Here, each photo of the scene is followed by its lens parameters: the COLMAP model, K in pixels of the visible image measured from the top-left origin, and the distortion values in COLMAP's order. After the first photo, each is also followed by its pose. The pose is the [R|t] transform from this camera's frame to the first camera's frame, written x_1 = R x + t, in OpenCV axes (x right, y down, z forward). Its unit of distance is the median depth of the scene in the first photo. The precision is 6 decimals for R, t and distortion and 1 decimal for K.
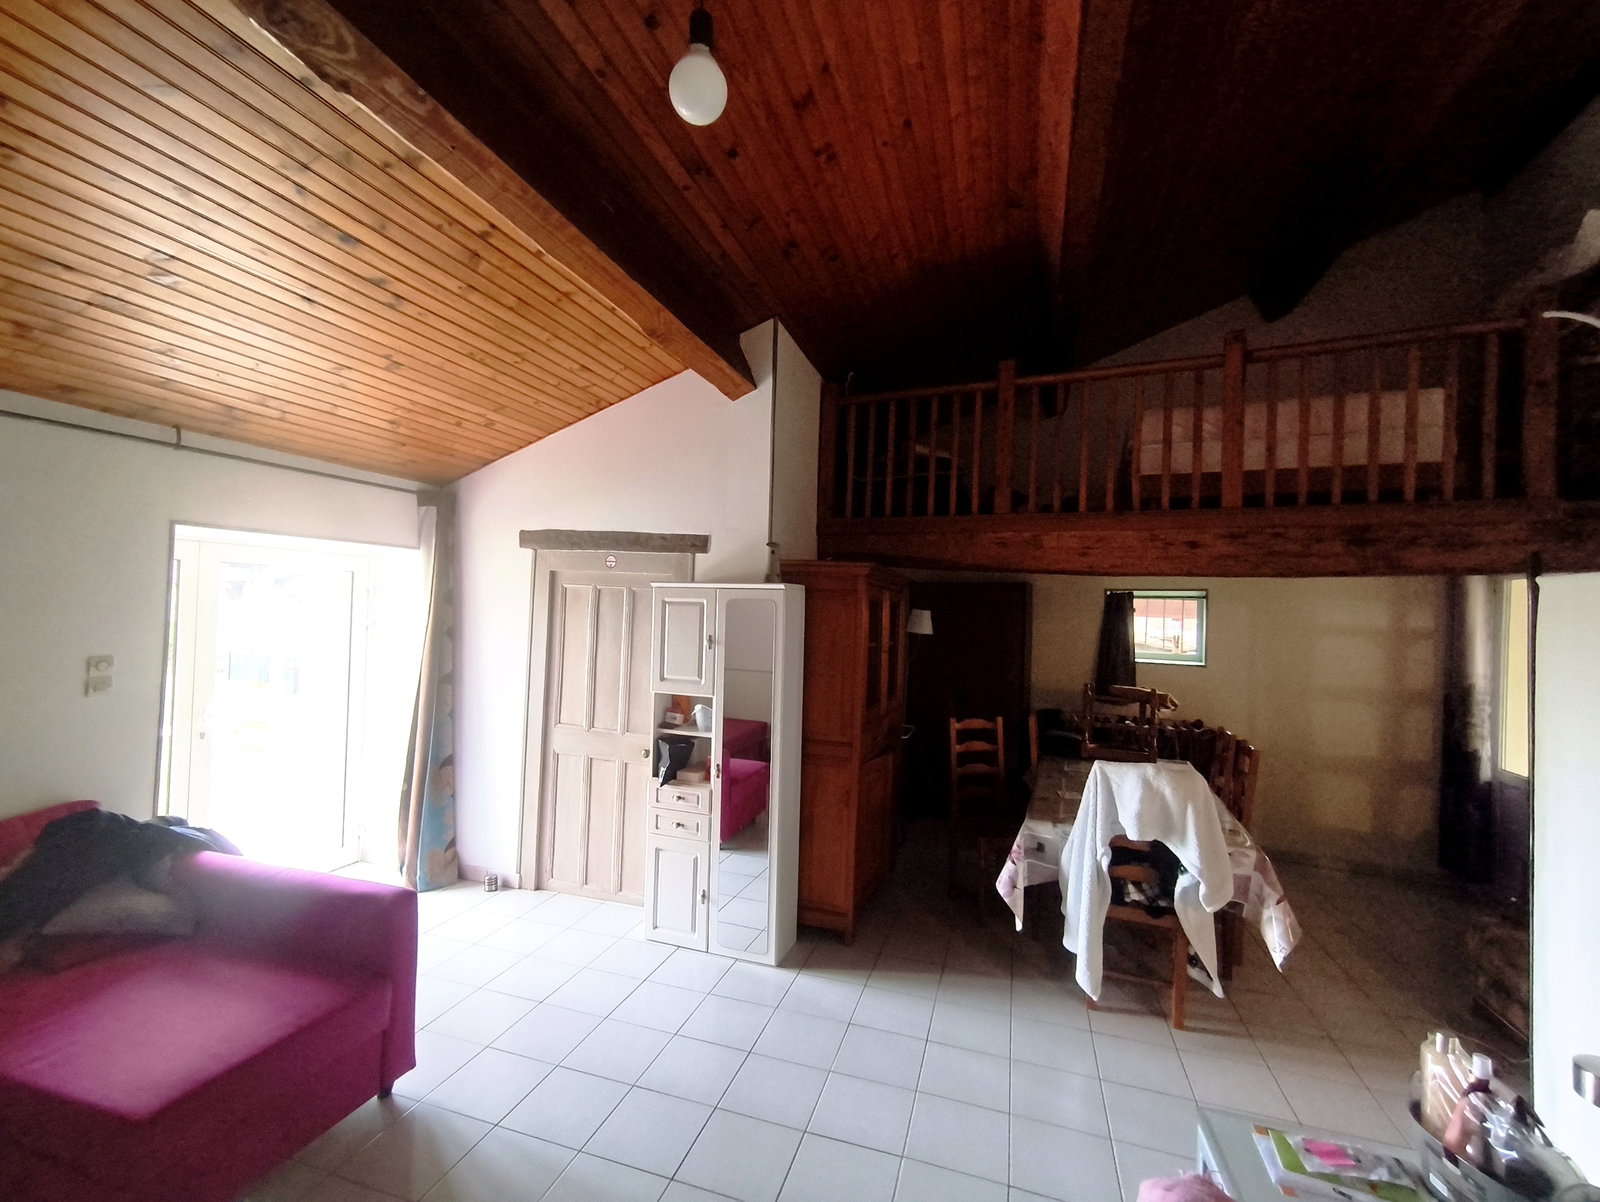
lens RADIAL K [[699.7, 0, 794.0], [0, 699.7, 605.3], [0, 0, 1]] dist [-0.037147, 0.014438]
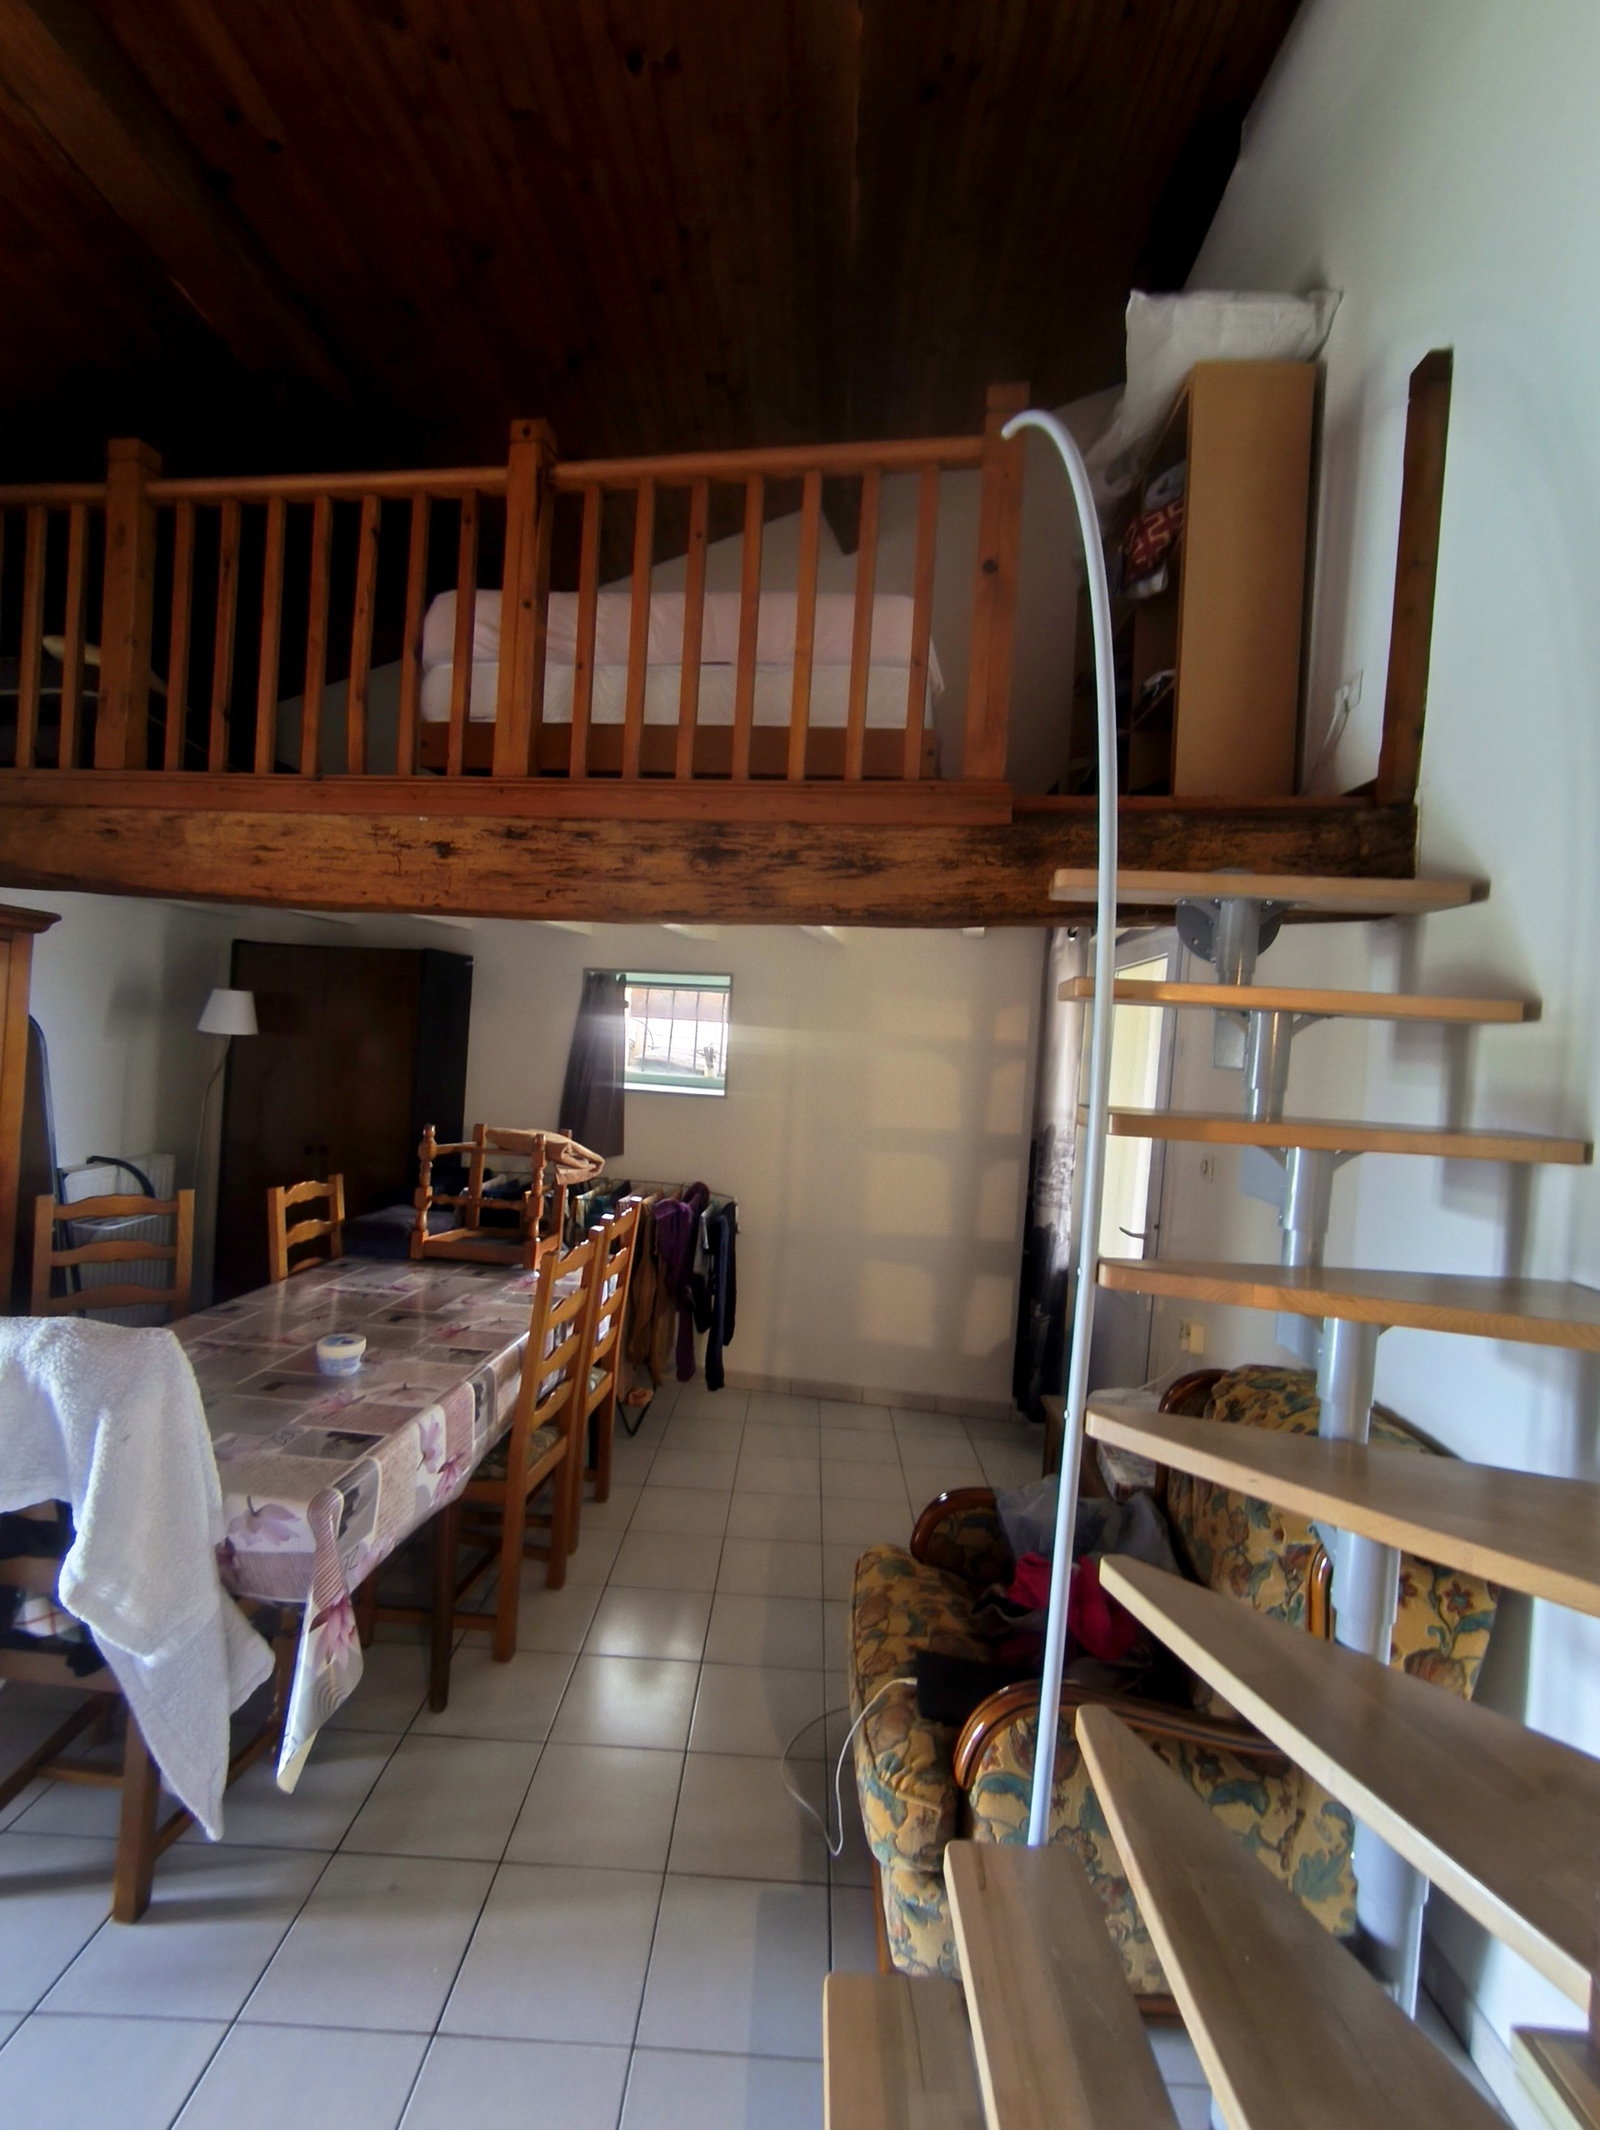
lens RADIAL K [[932.3, 0, 800.0], [0, 932.3, 1065.0], [0, 0, 1]] dist [-0.008665, -0.000251]
pose [[0.953557, 0.015891, 0.300792, 0.603379], [-0.030816, 0.998514, 0.044938, 0.029198], [-0.299631, -0.052120, 0.952630, 0.267616]]
